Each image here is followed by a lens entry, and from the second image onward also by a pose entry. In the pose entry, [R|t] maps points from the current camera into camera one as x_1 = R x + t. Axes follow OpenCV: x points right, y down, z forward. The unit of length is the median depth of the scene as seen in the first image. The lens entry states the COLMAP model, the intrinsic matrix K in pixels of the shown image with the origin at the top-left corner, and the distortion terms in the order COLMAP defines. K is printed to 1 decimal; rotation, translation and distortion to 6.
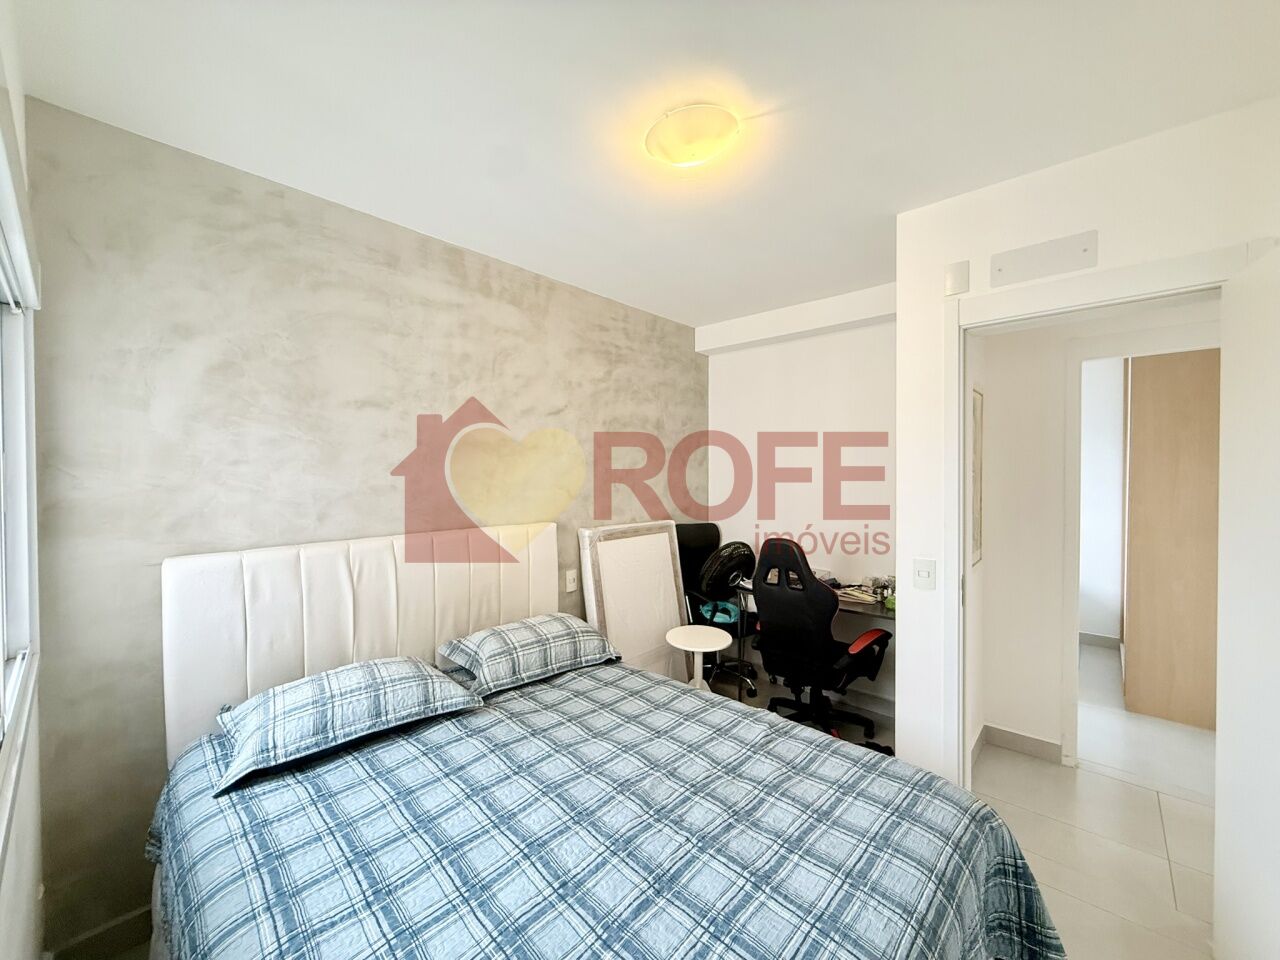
lens RADIAL K [[509.9, 0, 636.8], [0, 509.9, 478.6], [0, 0, 1]] dist [0.000858, 0.000352]
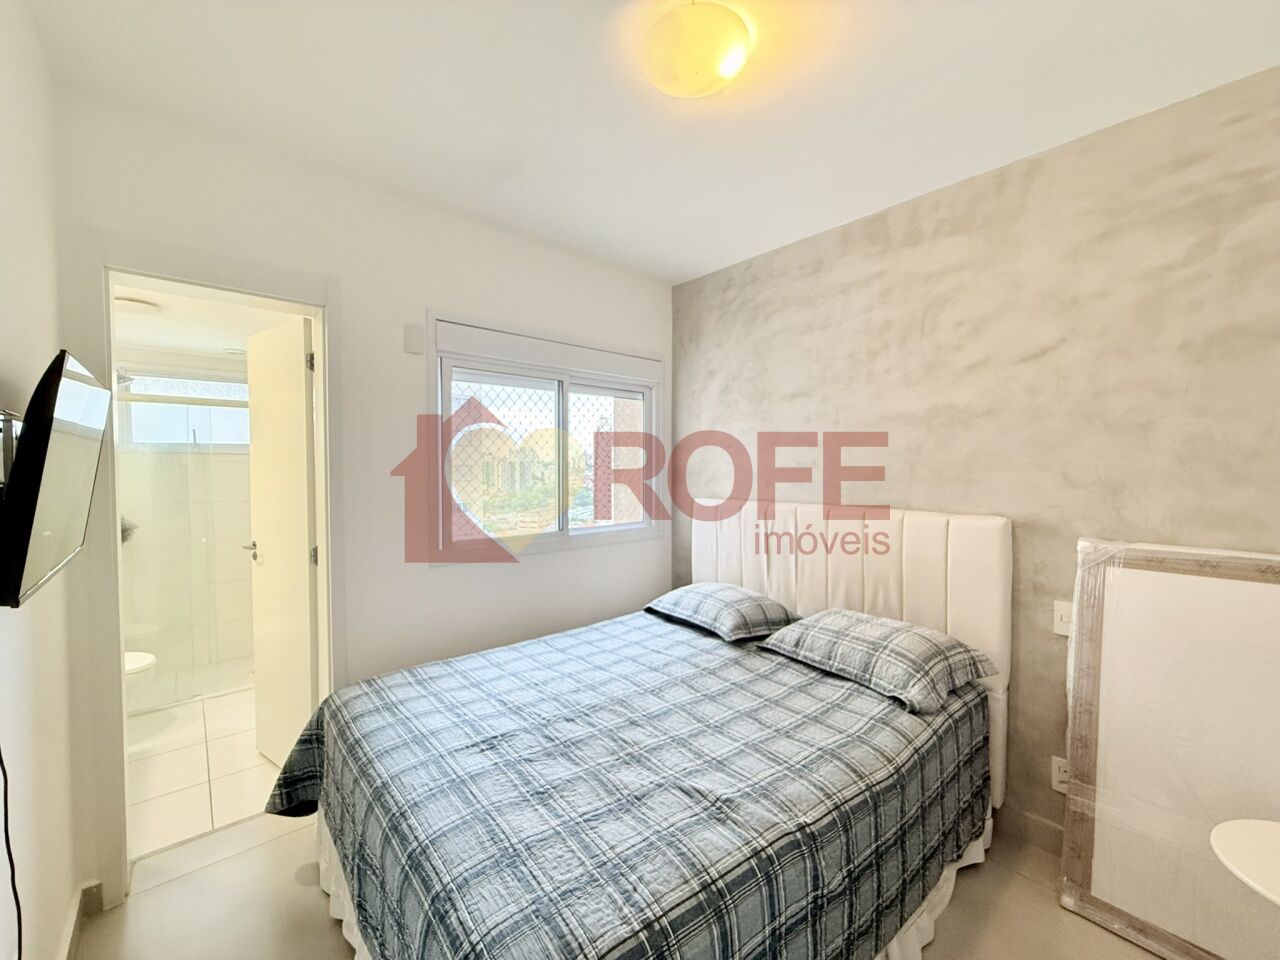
lens RADIAL K [[509.9, 0, 636.8], [0, 509.9, 478.6], [0, 0, 1]] dist [0.000858, 0.000352]
pose [[-0.102395, 0.026101, -0.994401, 0.727418], [-0.015232, 0.999497, 0.027803, 0.026228], [0.994627, 0.017994, -0.101946, 0.724069]]
